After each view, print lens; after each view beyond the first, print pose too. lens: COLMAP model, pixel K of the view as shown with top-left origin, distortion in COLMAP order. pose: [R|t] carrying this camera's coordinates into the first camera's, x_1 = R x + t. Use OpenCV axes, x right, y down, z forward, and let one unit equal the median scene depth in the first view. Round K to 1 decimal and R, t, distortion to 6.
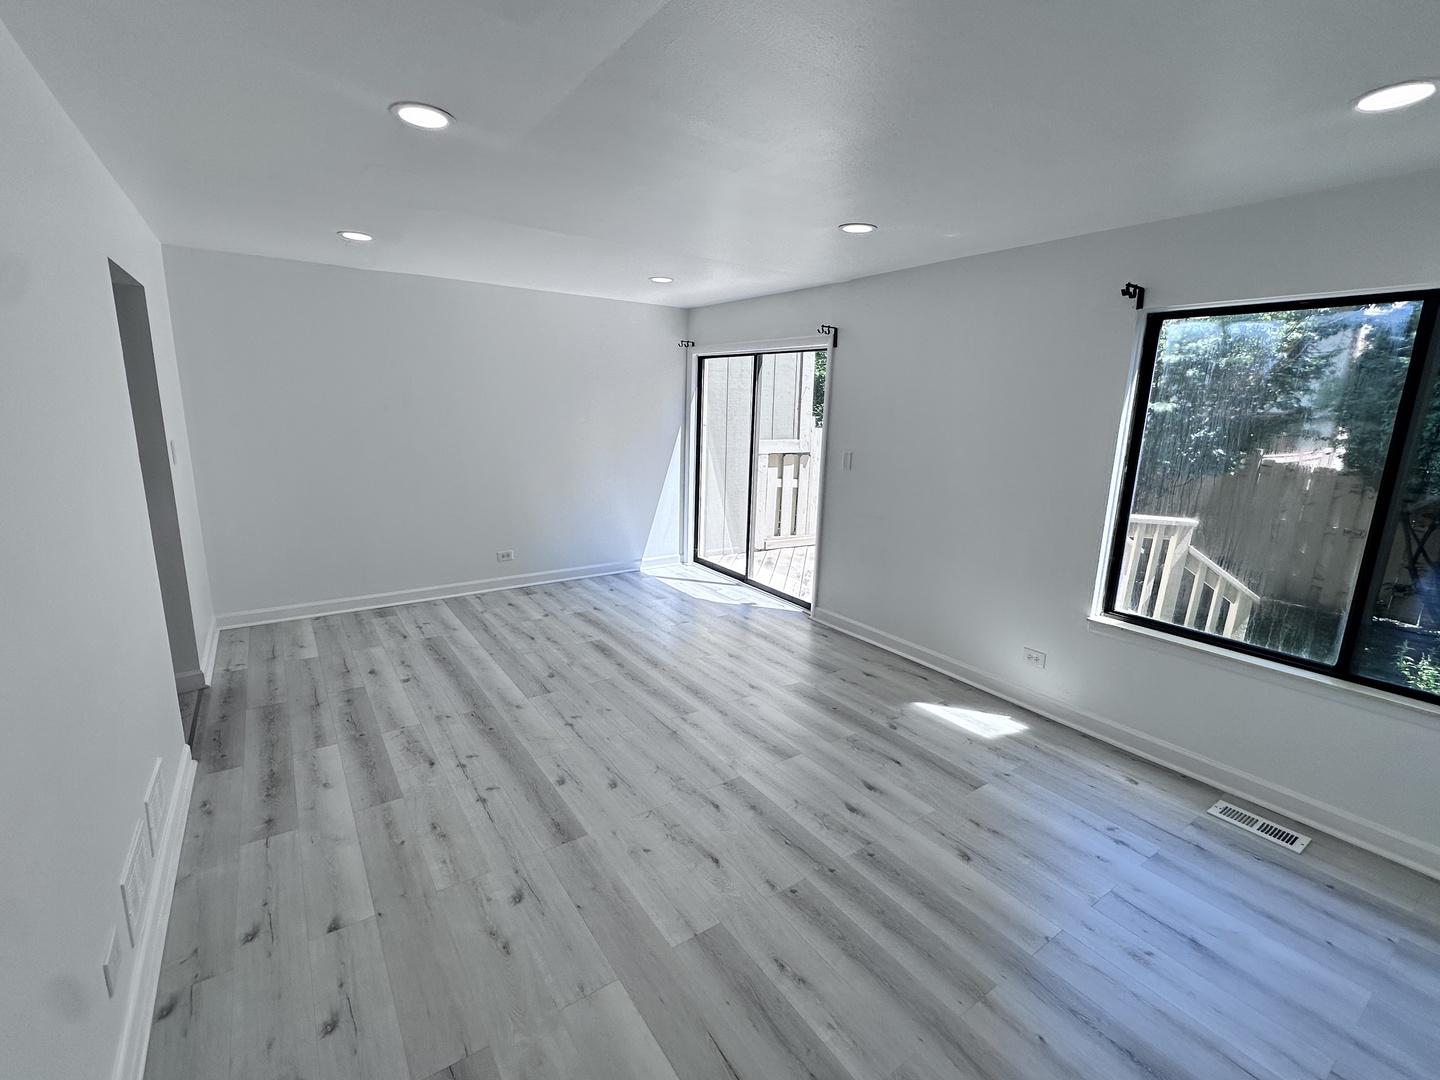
lens RADIAL K [[646.5, 0, 718.9], [0, 646.5, 538.6], [0, 0, 1]] dist [0.003553, 0.000355]
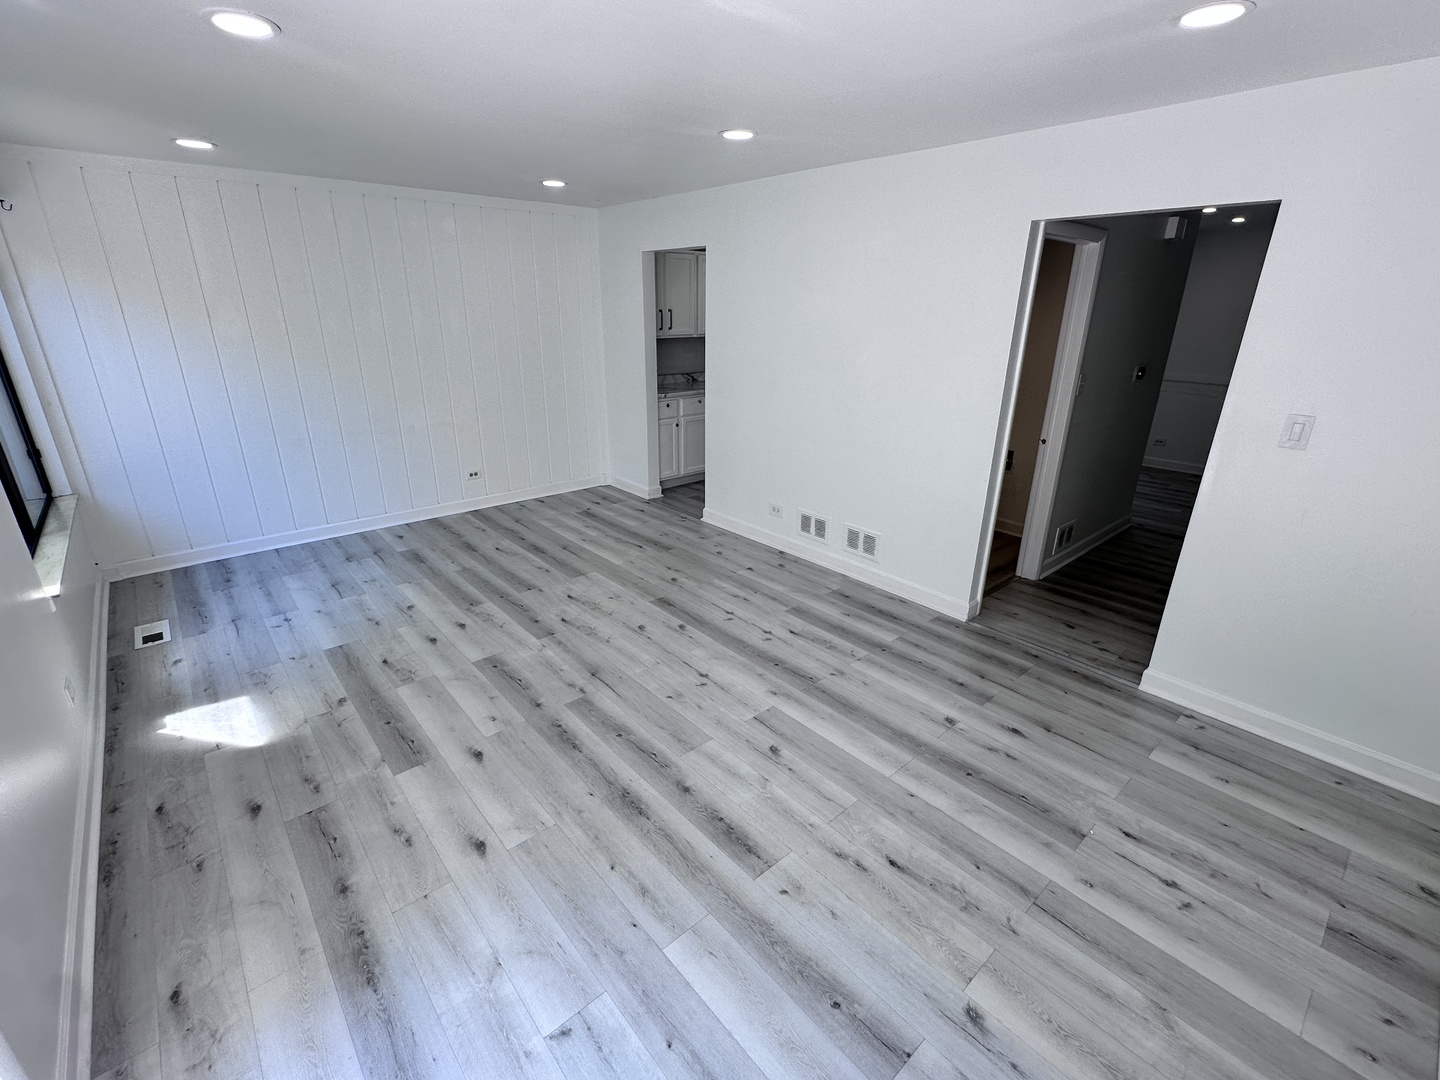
lens RADIAL K [[646.5, 0, 721.2], [0, 646.5, 537.5], [0, 0, 1]] dist [0.003553, 0.000355]
pose [[-0.992865, 0.007568, -0.119004, -0.153626], [-0.057107, 0.845920, 0.530244, -0.429548], [0.104680, 0.533256, -0.839452, 1.823069]]
